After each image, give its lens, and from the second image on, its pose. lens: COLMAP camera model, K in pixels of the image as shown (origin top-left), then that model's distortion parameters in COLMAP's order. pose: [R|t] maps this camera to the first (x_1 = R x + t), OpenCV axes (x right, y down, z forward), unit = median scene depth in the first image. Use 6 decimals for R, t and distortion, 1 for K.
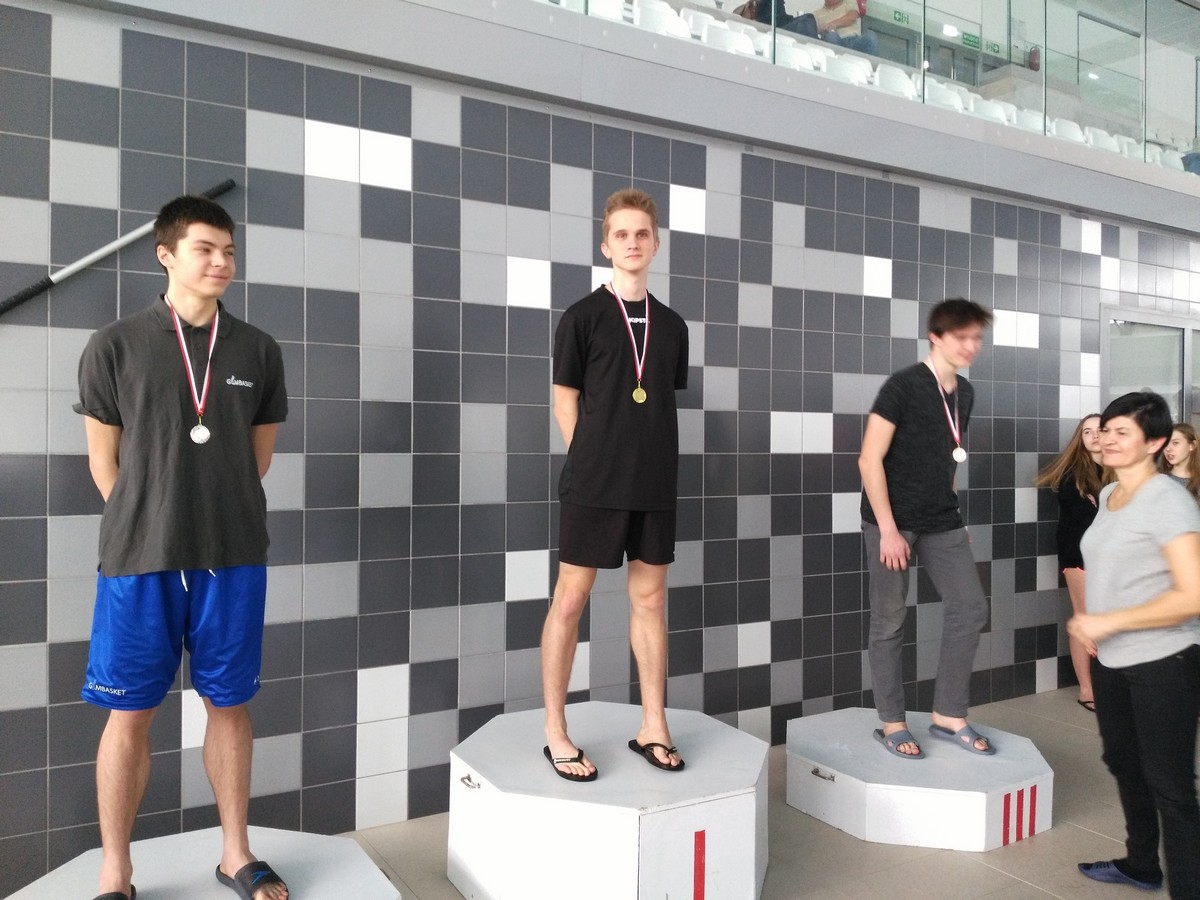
lens RADIAL K [[974.9, 0, 594.0], [0, 974.9, 448.0], [0, 0, 1]] dist [0.120512, -0.245833]
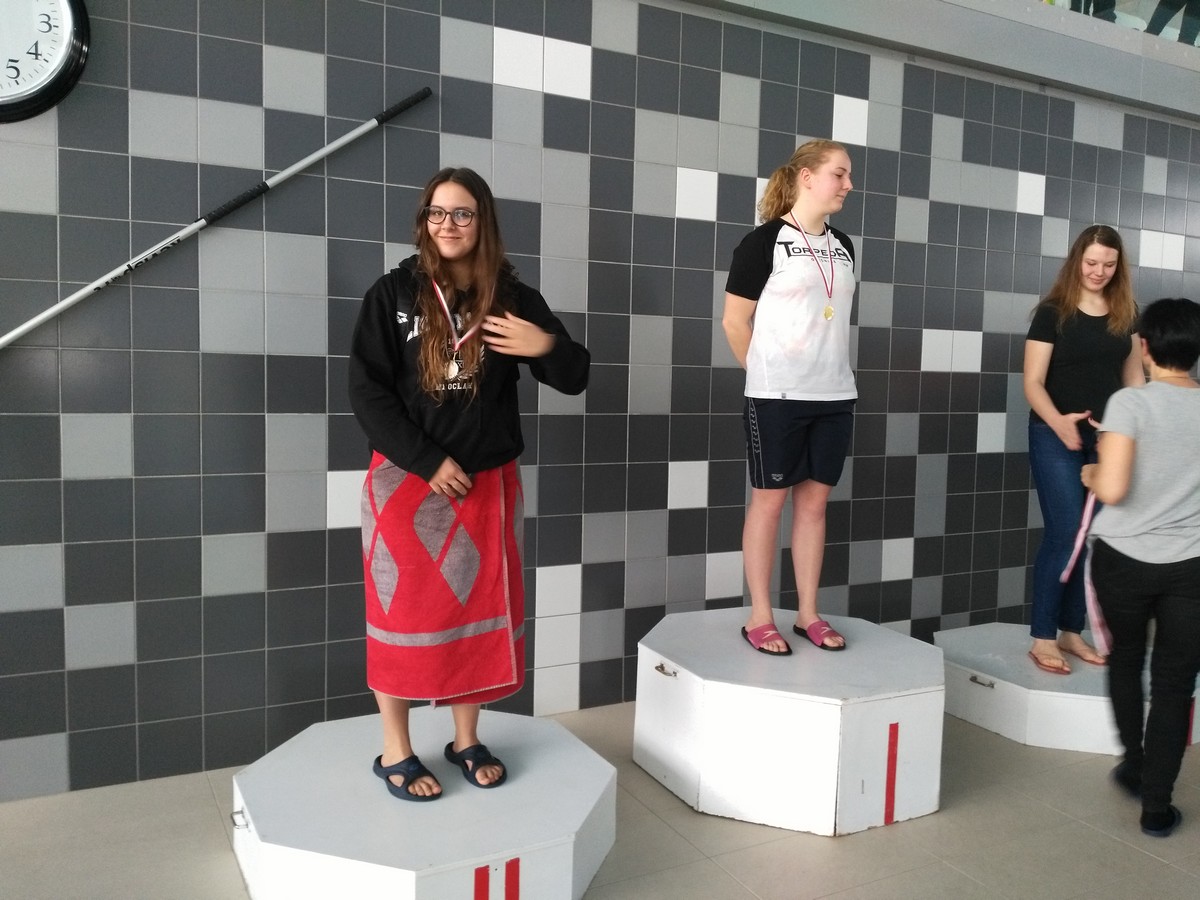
lens RADIAL K [[974.9, 0, 594.0], [0, 974.9, 448.0], [0, 0, 1]] dist [0.120512, -0.245833]
pose [[0.998528, 0.019271, -0.050709, -0.116277], [-0.015637, 0.997346, 0.071114, 0.020180], [0.051945, -0.070217, 0.996178, -0.026277]]
